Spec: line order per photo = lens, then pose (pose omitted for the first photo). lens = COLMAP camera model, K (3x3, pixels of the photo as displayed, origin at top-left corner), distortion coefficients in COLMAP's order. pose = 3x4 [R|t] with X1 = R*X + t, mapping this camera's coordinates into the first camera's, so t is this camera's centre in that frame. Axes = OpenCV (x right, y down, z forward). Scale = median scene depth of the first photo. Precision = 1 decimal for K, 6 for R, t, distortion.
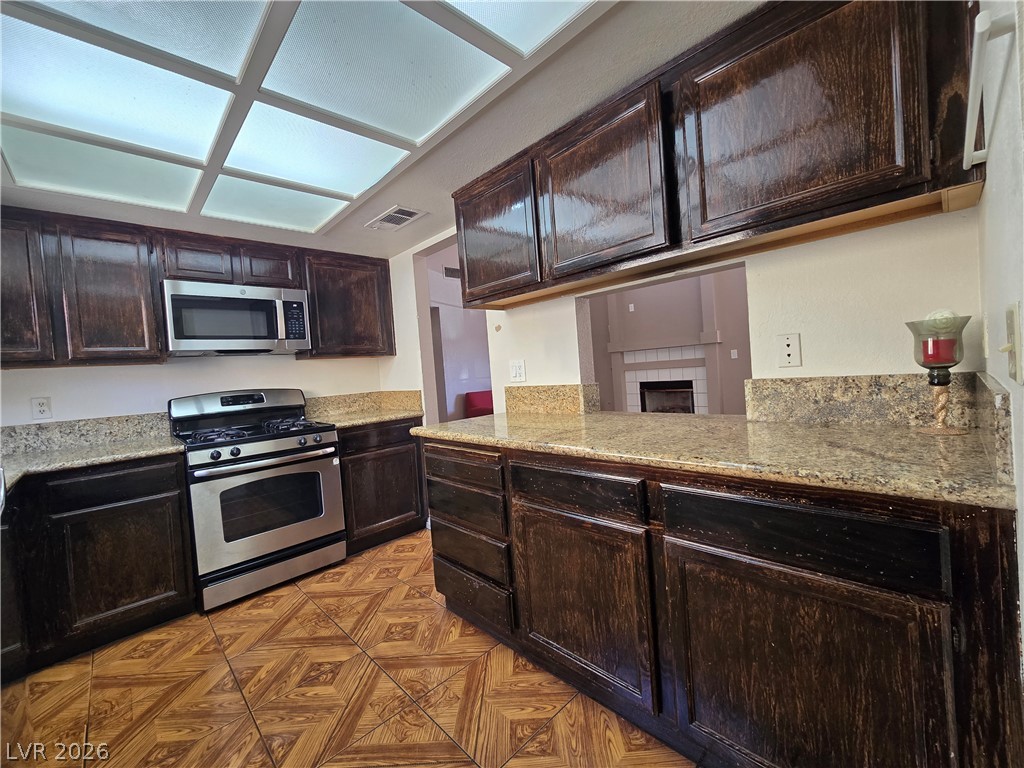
lens RADIAL K [[421.4, 0, 512.6], [0, 421.4, 381.8], [0, 0, 1]] dist [-0.006519, 0.002792]
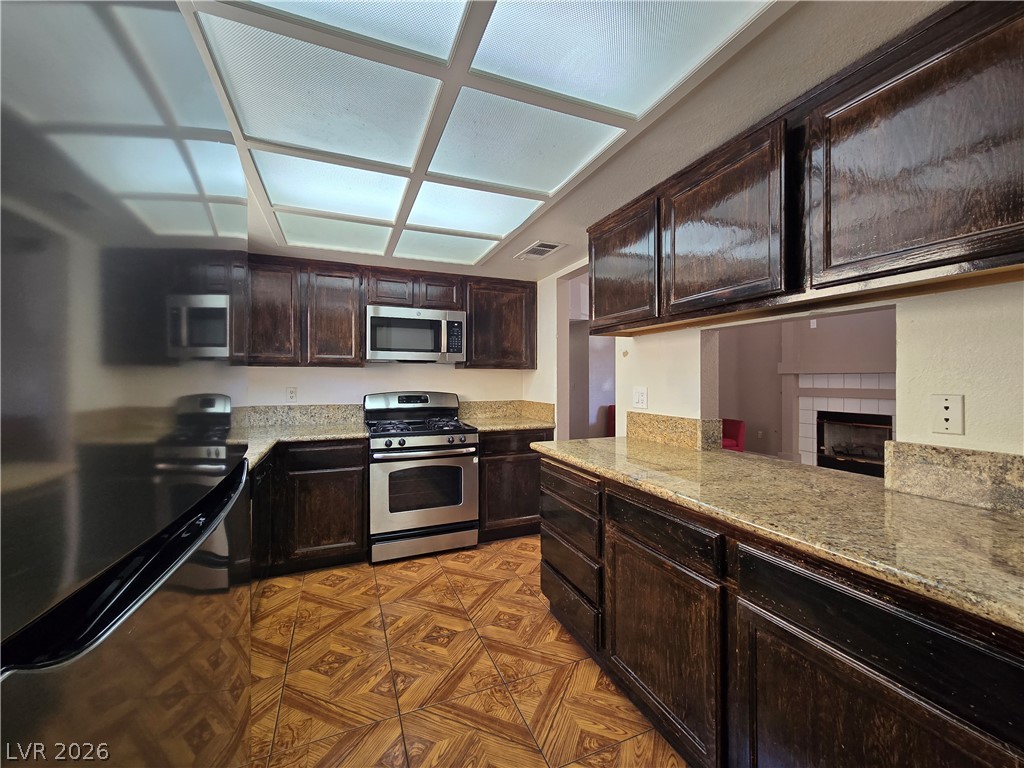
lens RADIAL K [[421.4, 0, 514.5], [0, 421.4, 379.1], [0, 0, 1]] dist [-0.006519, 0.002792]
pose [[0.927745, 0.071480, -0.366305, 0.135440], [-0.075637, 0.997131, 0.003012, -0.068134], [0.365469, 0.024912, 0.930490, -0.074833]]
